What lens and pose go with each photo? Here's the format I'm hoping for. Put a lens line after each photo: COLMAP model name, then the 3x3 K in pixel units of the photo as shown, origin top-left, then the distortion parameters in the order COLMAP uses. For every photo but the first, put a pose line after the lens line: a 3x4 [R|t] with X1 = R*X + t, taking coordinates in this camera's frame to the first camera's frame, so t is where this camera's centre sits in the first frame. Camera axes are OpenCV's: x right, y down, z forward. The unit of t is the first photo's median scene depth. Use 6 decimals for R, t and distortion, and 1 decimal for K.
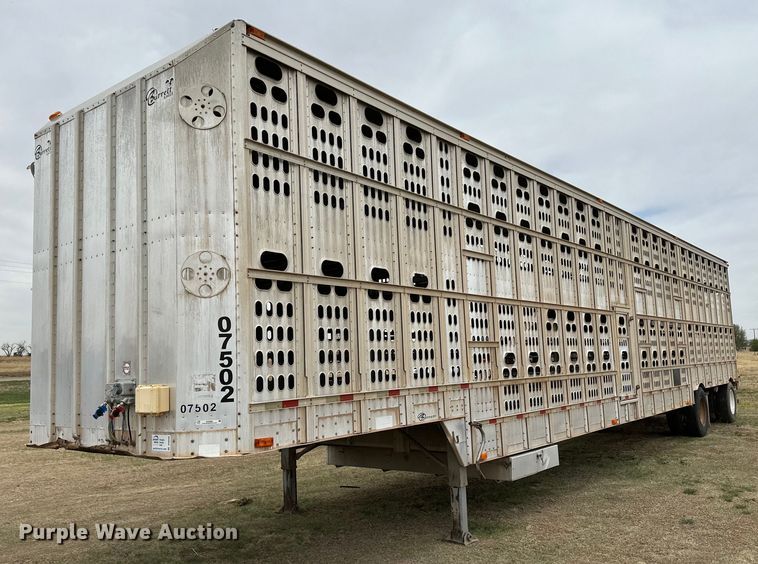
lens RADIAL K [[599.9, 0, 394.1], [0, 599.9, 307.9], [0, 0, 1]] dist [0.056188, -0.038507]
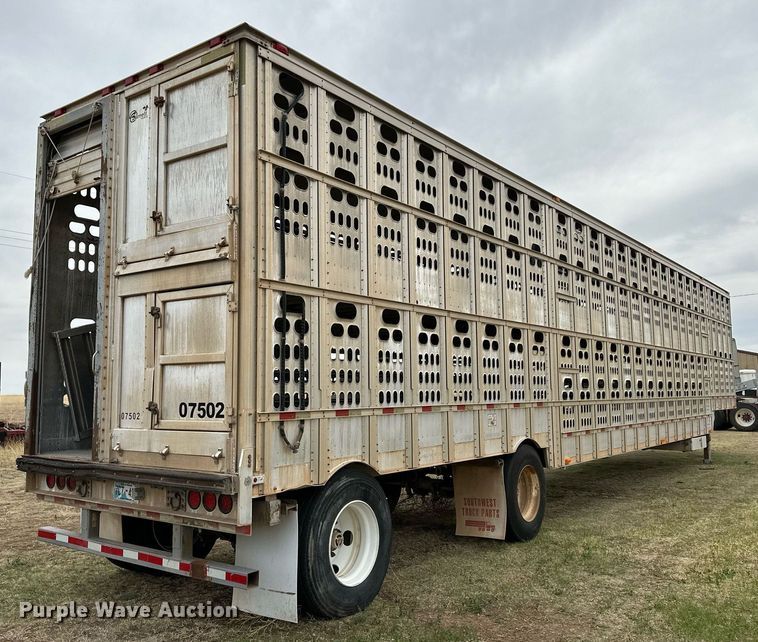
lens RADIAL K [[676.0, 0, 377.0], [0, 676.0, 318.4], [0, 0, 1]] dist [0.017560, 0.012866]
pose [[0.998441, 0.038122, 0.040775, -0.088553], [-0.037892, 0.999261, -0.006404, -0.006944], [-0.040989, 0.004849, 0.999148, -0.106098]]
